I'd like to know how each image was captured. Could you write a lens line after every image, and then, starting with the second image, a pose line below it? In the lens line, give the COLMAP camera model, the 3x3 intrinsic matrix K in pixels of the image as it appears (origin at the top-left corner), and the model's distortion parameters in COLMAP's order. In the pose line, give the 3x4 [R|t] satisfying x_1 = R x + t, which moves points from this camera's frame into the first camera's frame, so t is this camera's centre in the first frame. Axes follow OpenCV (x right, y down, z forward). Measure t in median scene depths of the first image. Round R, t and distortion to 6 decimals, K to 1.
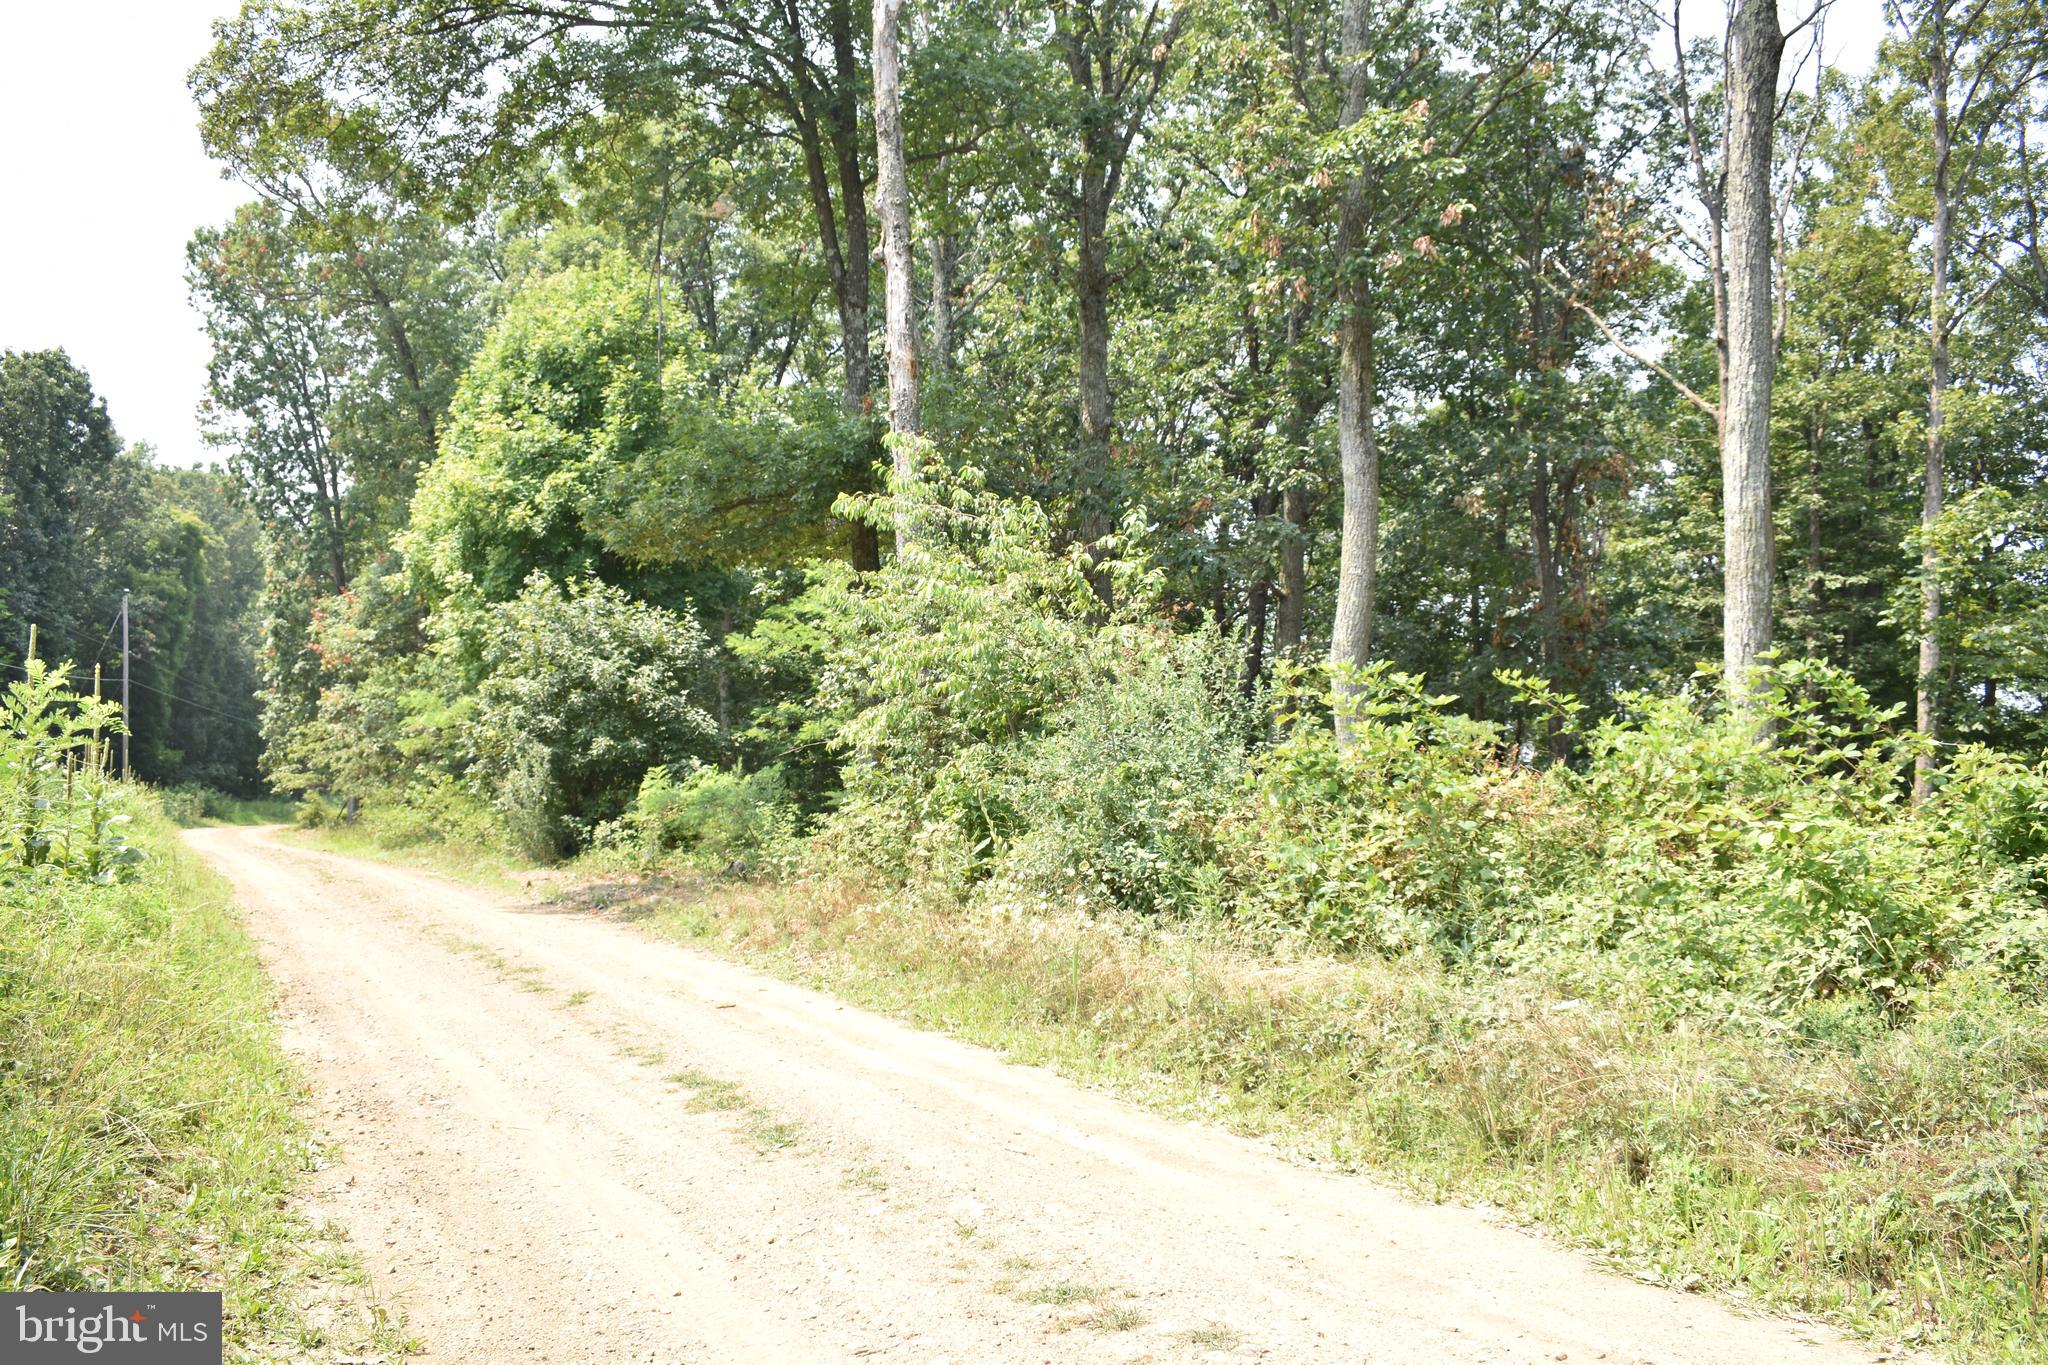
lens RADIAL K [[1796.0, 0, 1024.0], [0, 1796.0, 682.5], [0, 0, 1]] dist [-0.001027, -0.154376]
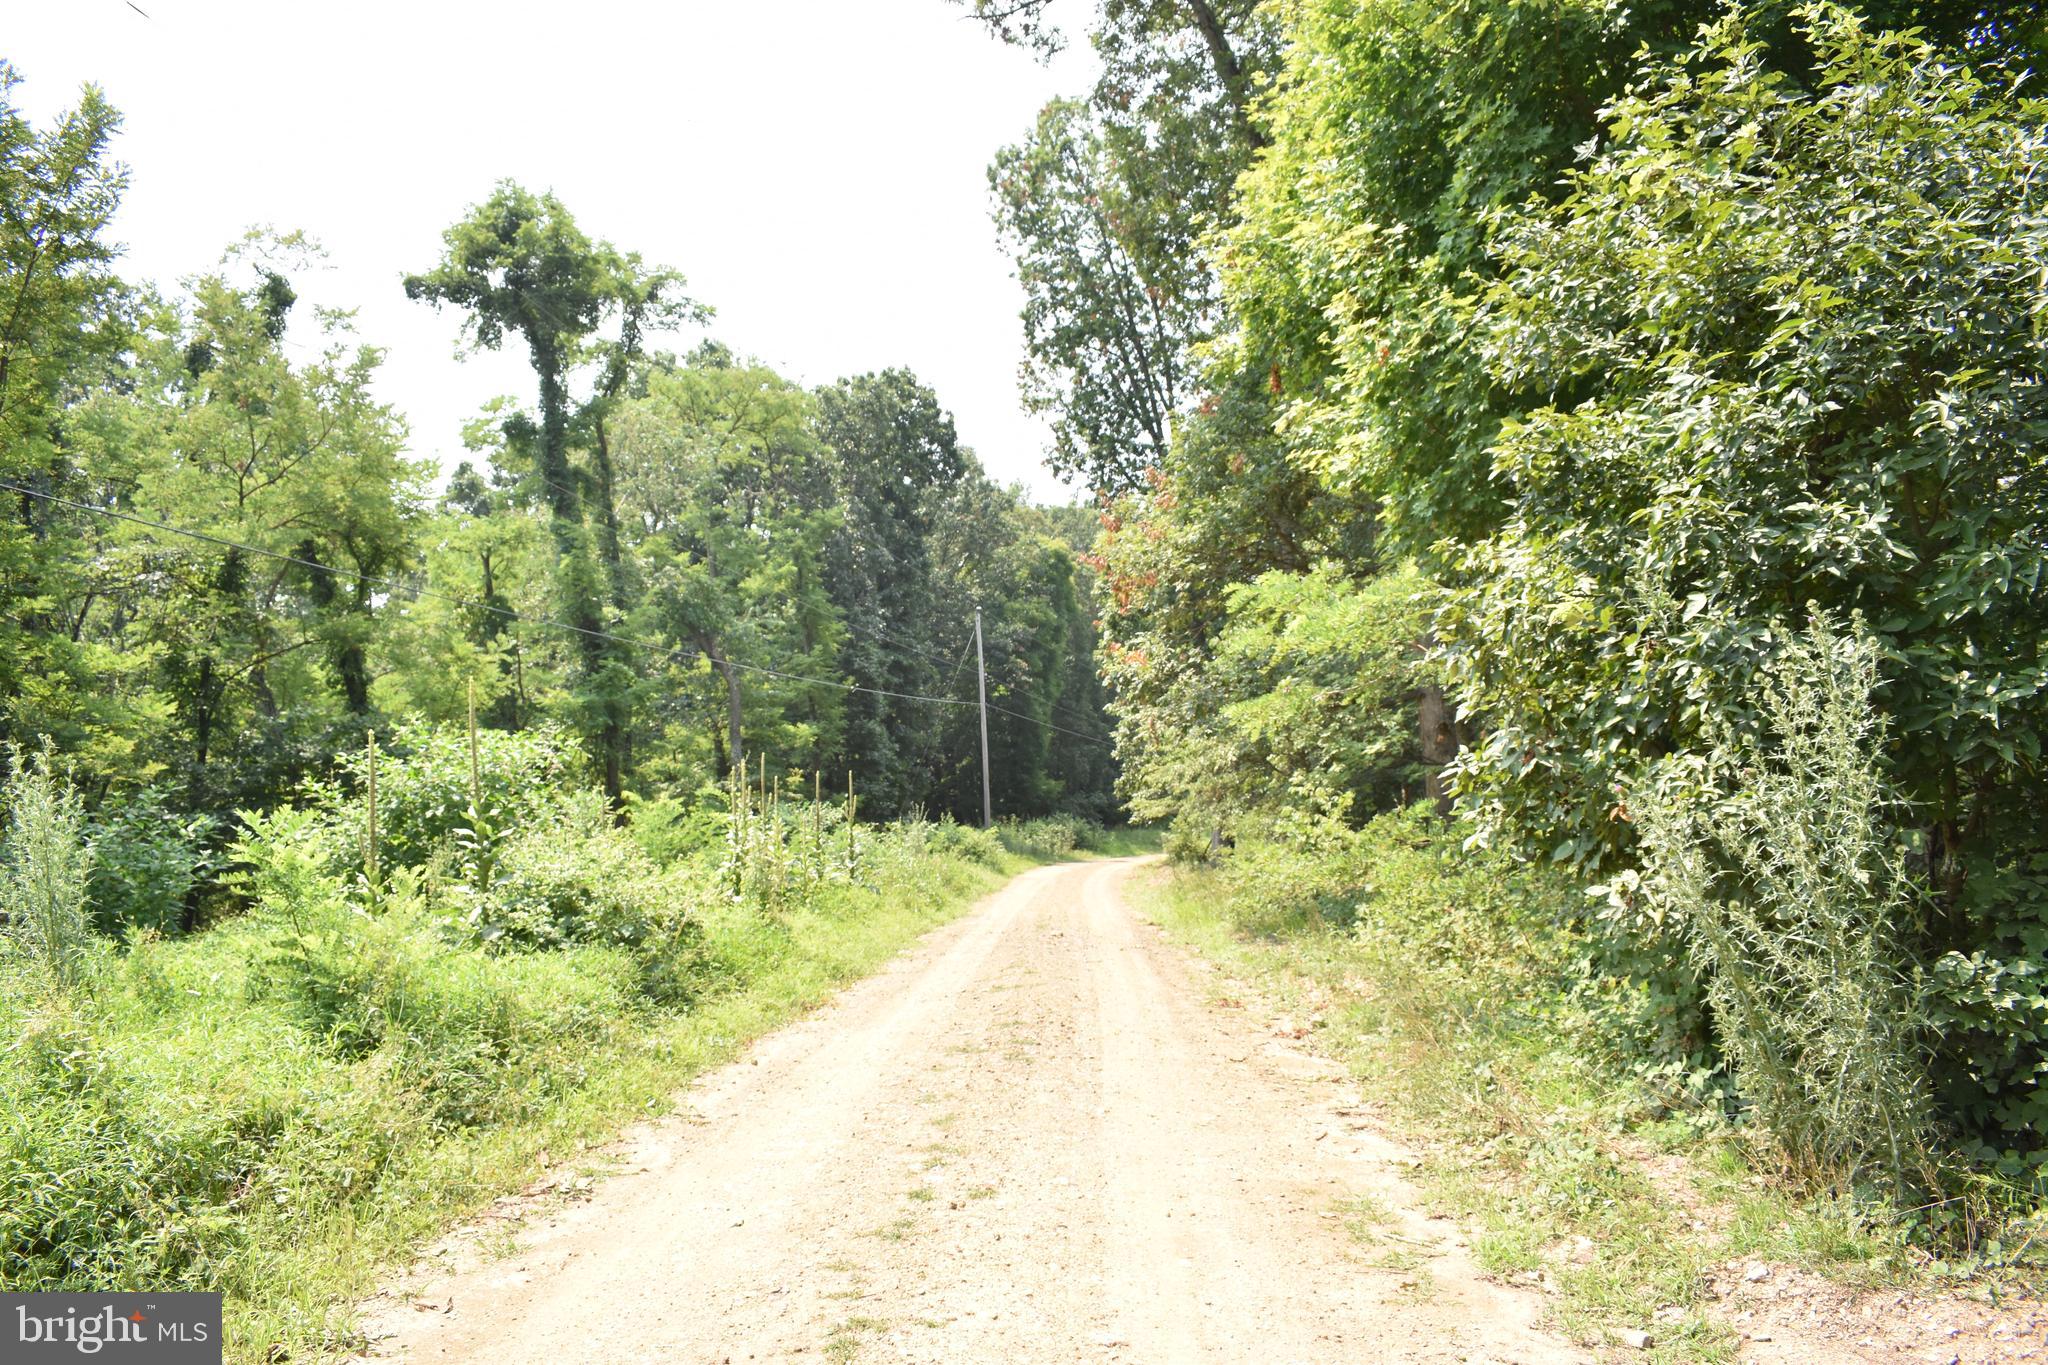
lens RADIAL K [[1609.5, 0, 1024.0], [0, 1609.5, 682.5], [0, 0, 1]] dist [-0.003193, -0.000095]
pose [[0.880167, -0.061146, -0.470710, -0.102858], [0.052691, 0.998125, -0.031132, 0.016484], [0.471731, 0.002599, 0.881738, 0.305949]]
